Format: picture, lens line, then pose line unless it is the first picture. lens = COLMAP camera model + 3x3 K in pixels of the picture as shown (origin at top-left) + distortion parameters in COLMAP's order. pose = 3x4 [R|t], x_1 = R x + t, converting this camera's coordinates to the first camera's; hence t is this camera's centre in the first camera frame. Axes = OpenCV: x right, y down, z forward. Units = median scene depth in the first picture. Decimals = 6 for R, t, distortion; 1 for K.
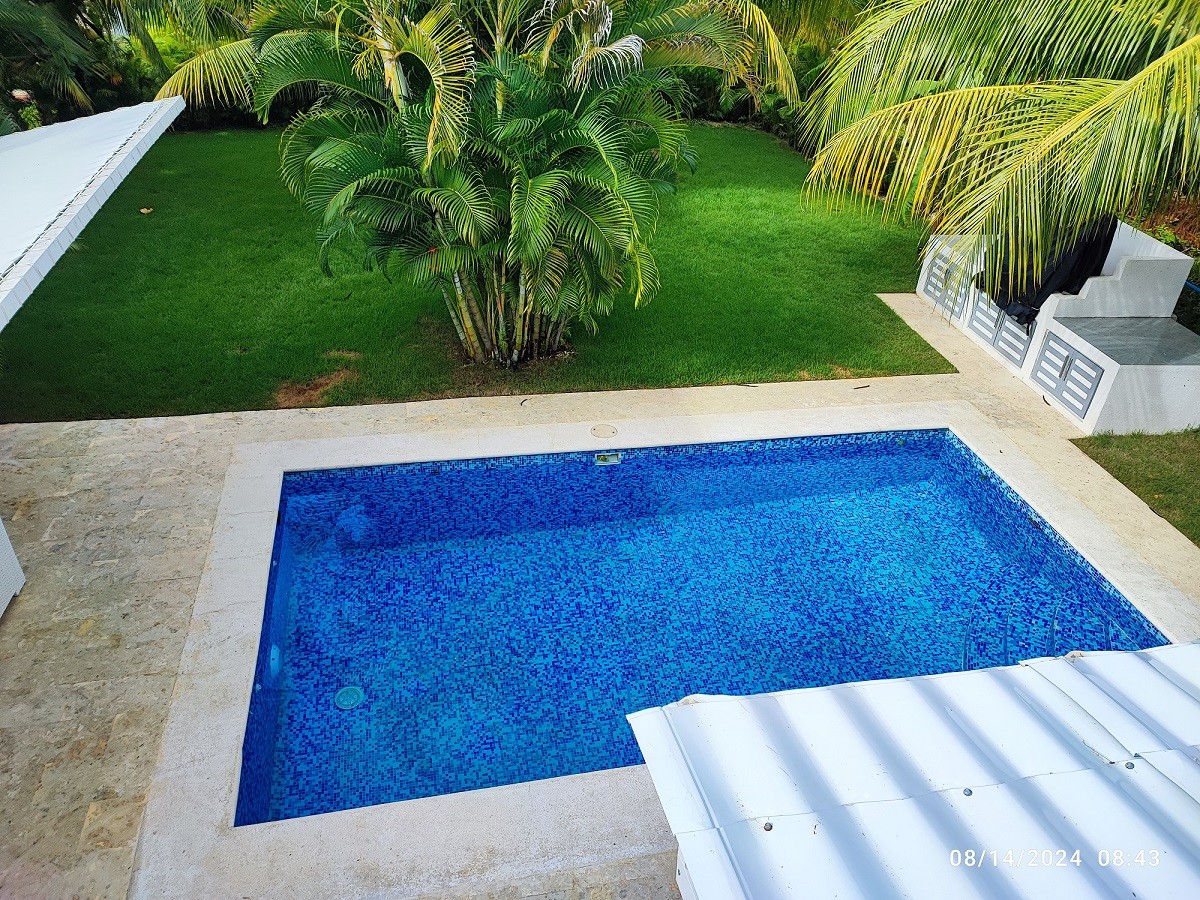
lens RADIAL K [[855.3, 0, 602.7], [0, 855.3, 449.0], [0, 0, 1]] dist [0.006252, -0.002048]
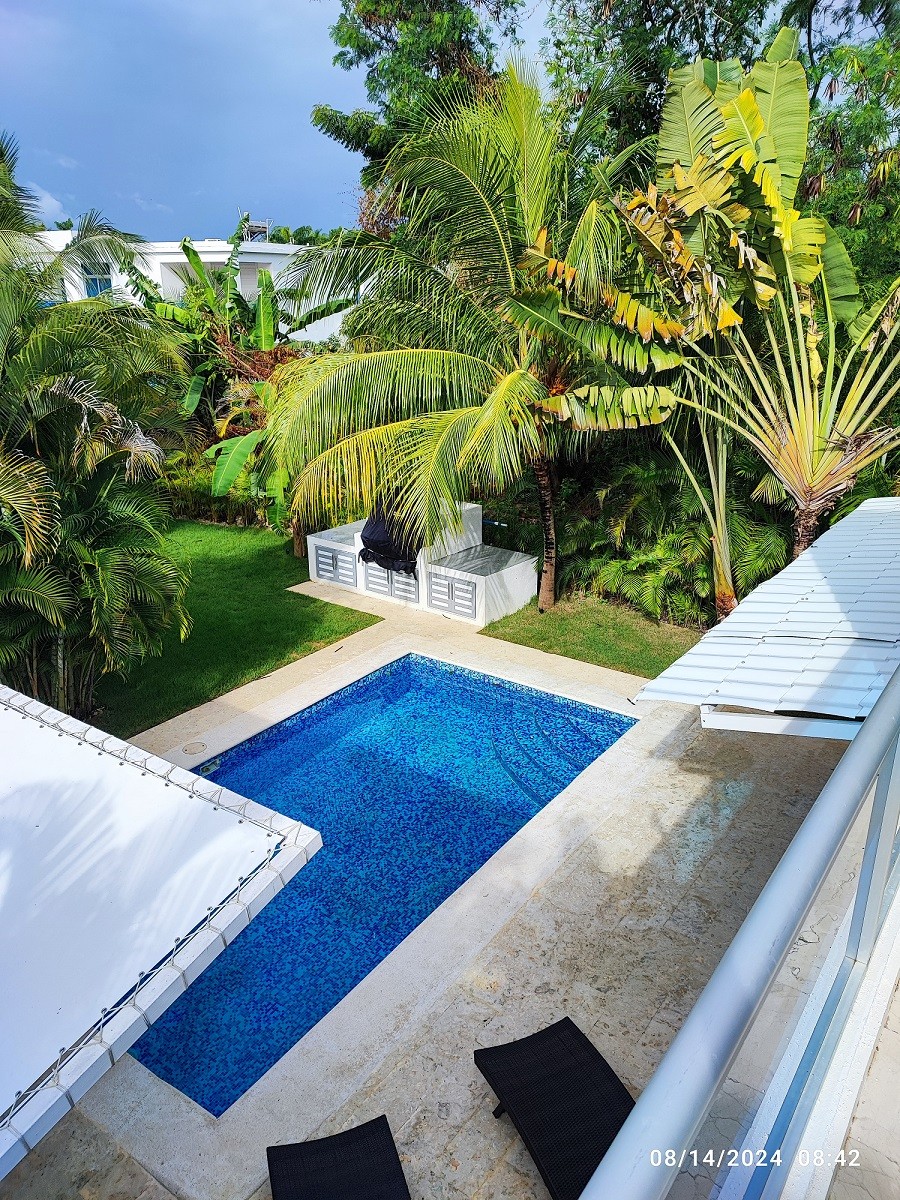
lens RADIAL K [[862.9, 0, 457.8], [0, 862.9, 597.1], [0, 0, 1]] dist [0.033508, -0.062822]
pose [[0.722609, -0.282053, 0.631096, -0.370508], [0.404535, 0.912854, -0.055218, 0.001250], [-0.560524, 0.295201, 0.773737, -0.143142]]
